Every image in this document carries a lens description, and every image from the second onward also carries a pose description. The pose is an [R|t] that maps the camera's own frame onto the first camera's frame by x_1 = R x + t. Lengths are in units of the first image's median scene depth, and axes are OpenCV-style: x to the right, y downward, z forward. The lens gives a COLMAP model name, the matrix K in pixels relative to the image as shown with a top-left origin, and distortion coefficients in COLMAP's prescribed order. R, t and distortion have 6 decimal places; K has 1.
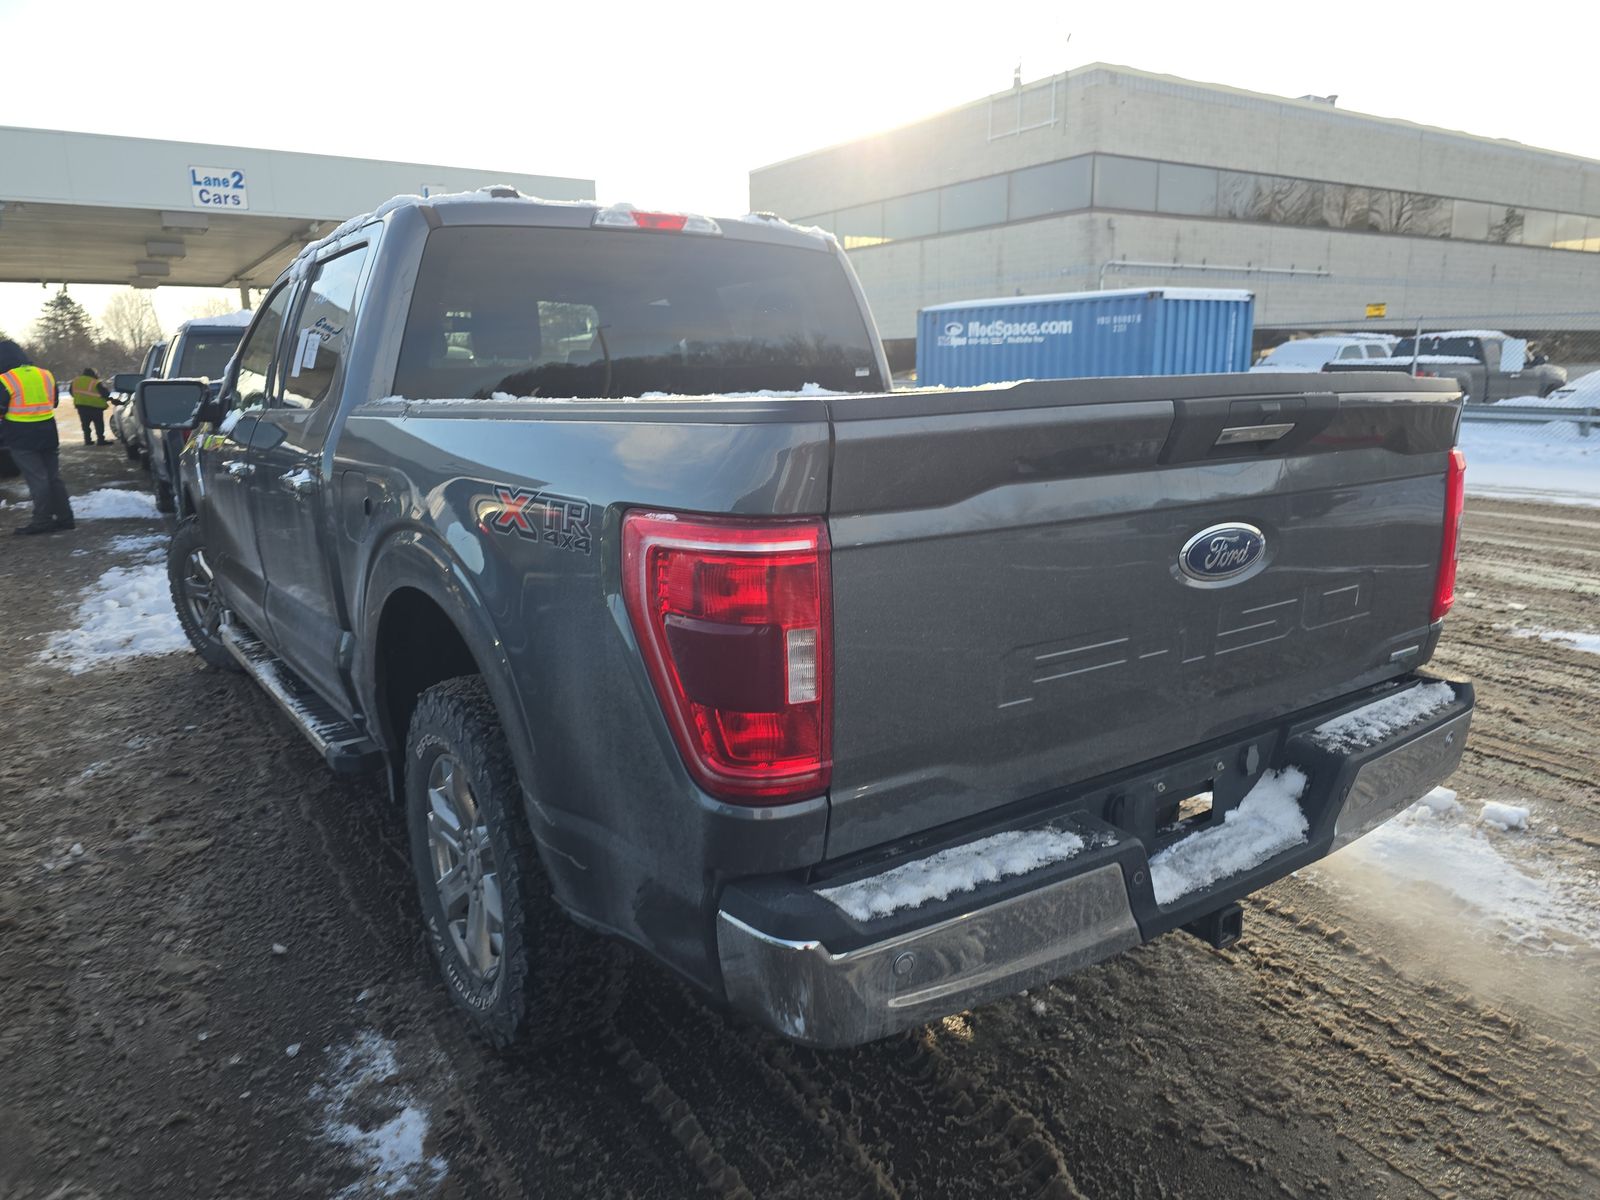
lens RADIAL K [[1072.0, 0, 773.4], [0, 1072.0, 602.9], [0, 0, 1]] dist [0.054191, -0.038525]
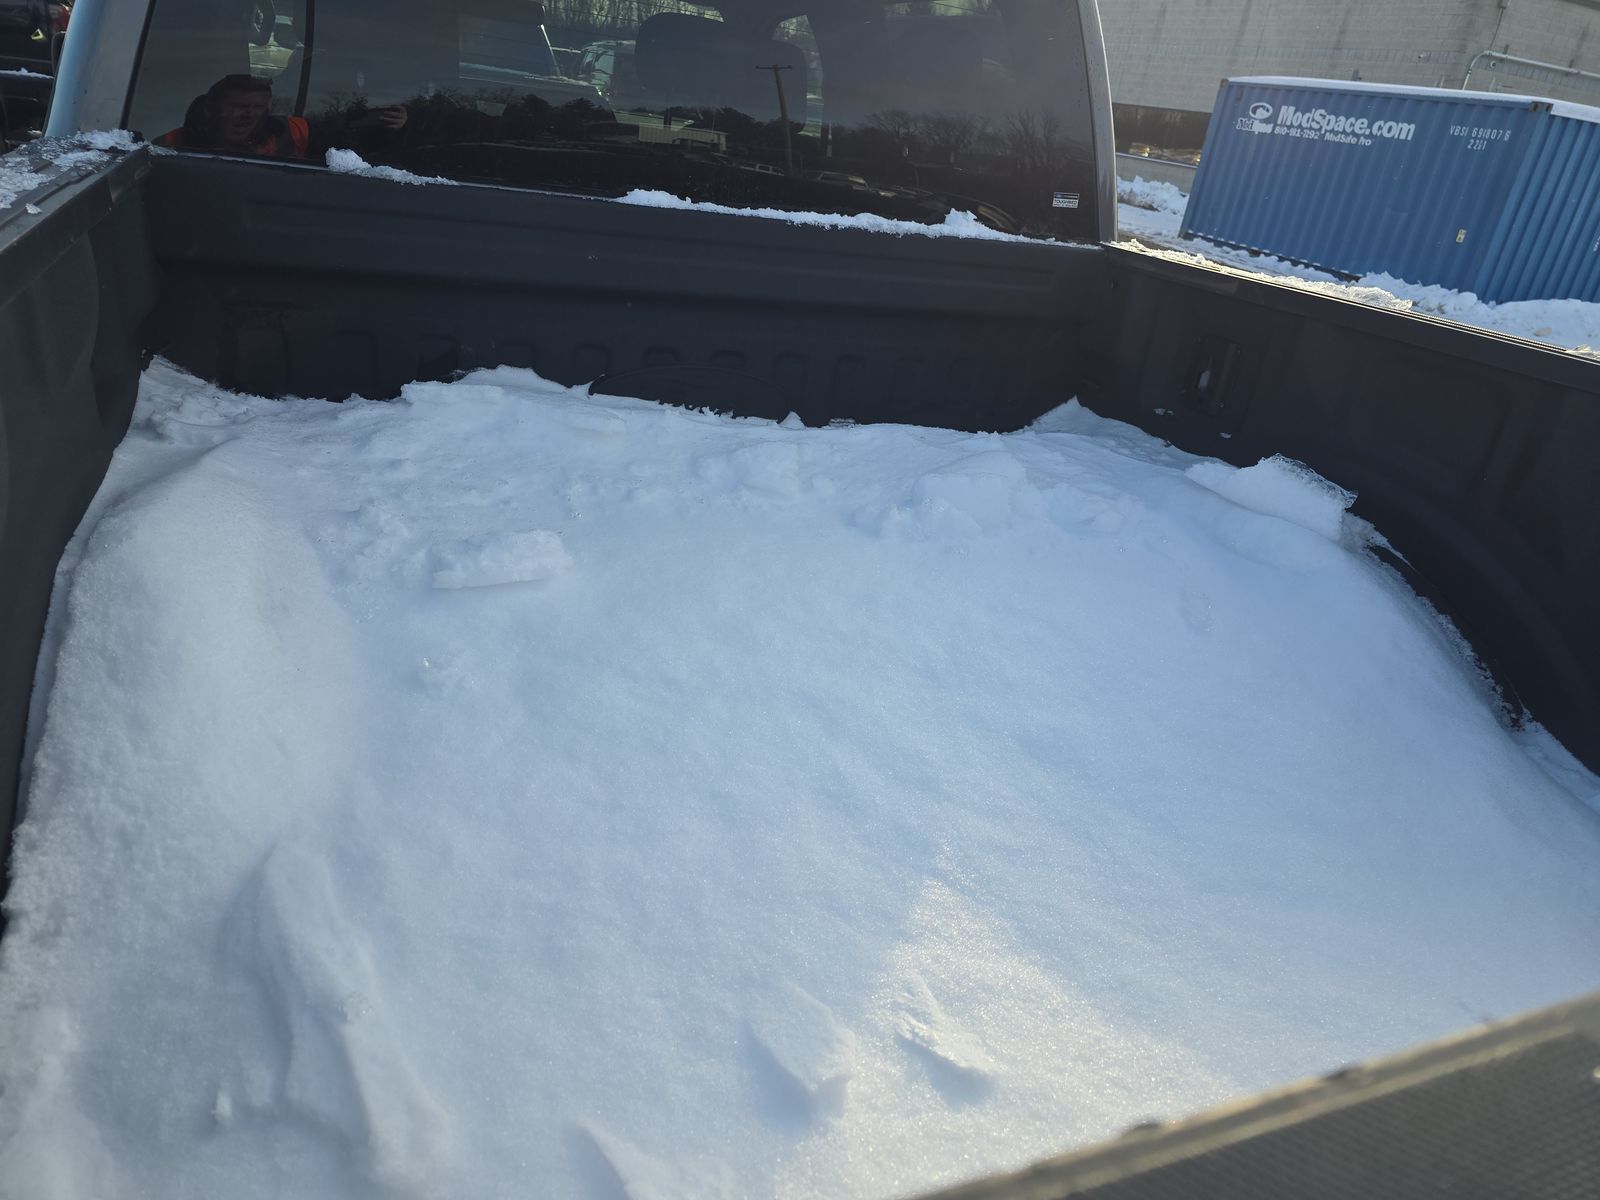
lens RADIAL K [[1072.0, 0, 800.6], [0, 1072.0, 588.7], [0, 0, 1]] dist [0.054191, -0.038525]
pose [[0.967988, 0.217183, -0.125821, 0.074542], [-0.186392, 0.957718, 0.219166, -0.138427], [0.168101, -0.188698, 0.967541, 0.454390]]
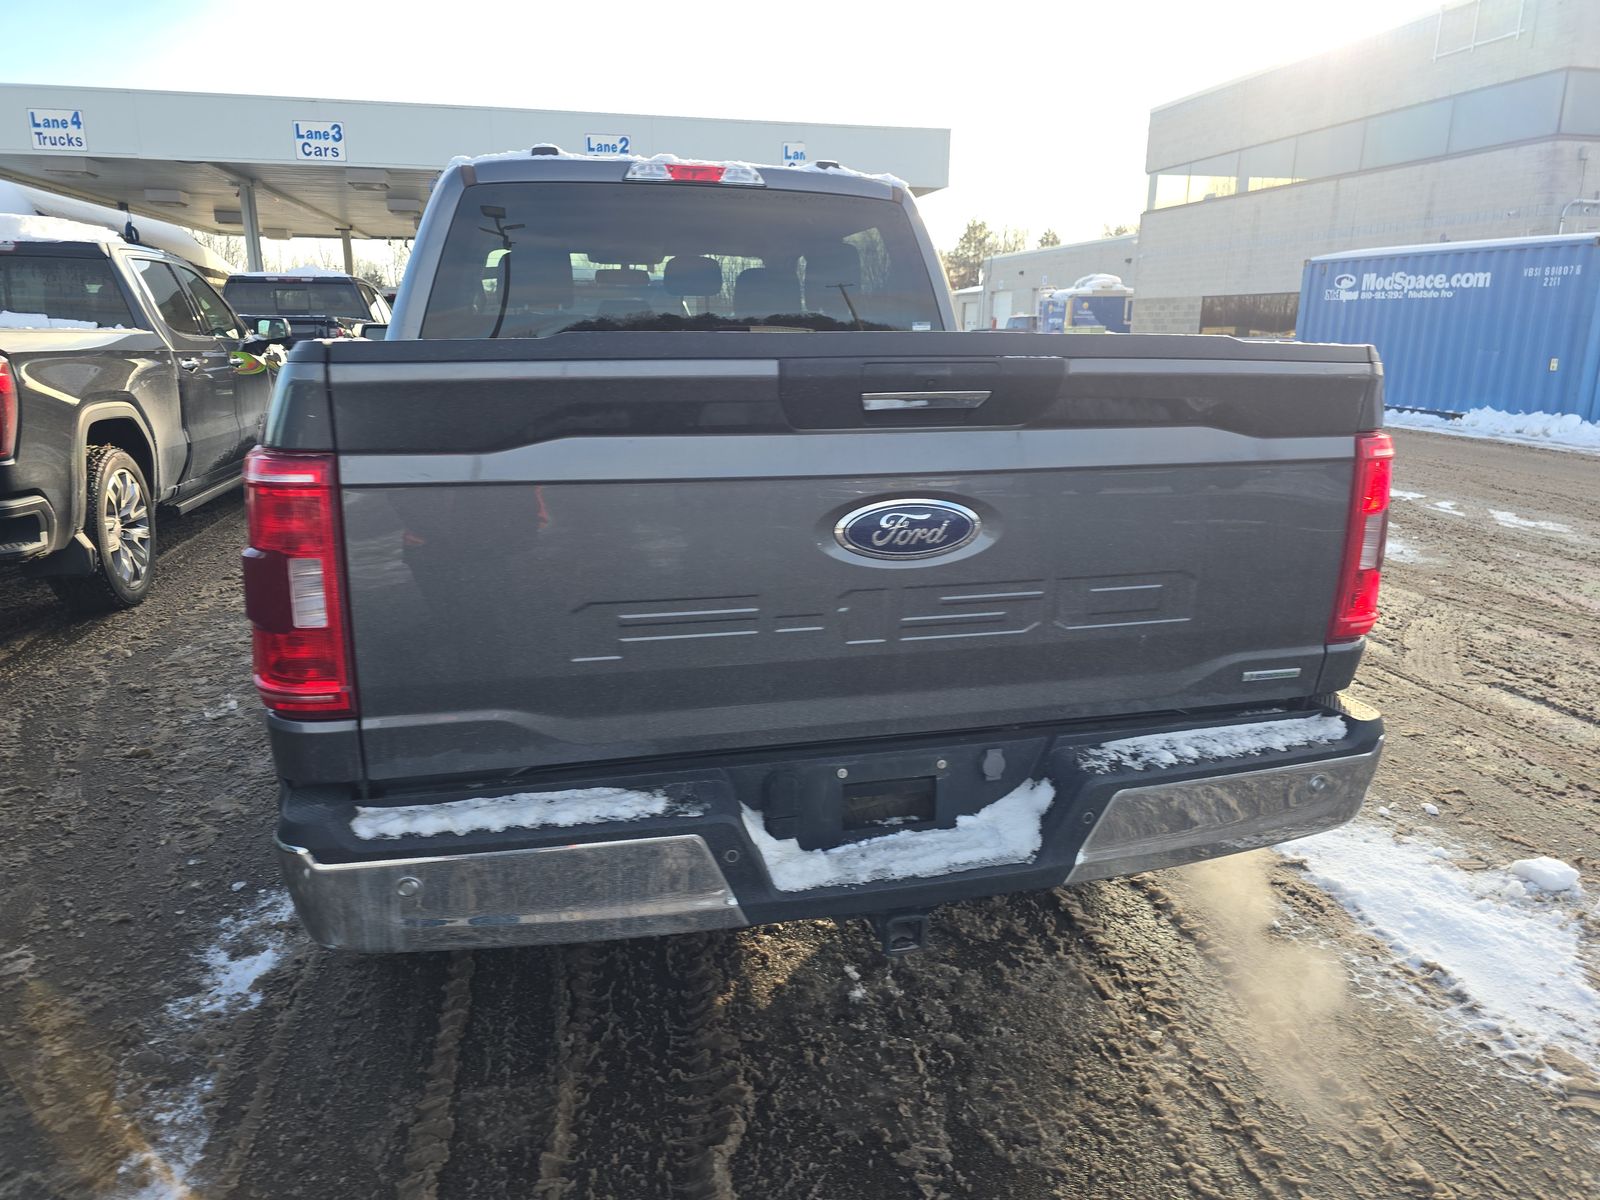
lens RADIAL K [[1072.0, 0, 784.7], [0, 1072.0, 595.3], [0, 0, 1]] dist [0.054191, -0.038525]
pose [[0.937217, 0.103047, -0.333175, 0.367313], [-0.091678, 0.994547, 0.049714, -0.015878], [0.336482, -0.016048, 0.941553, 0.063320]]
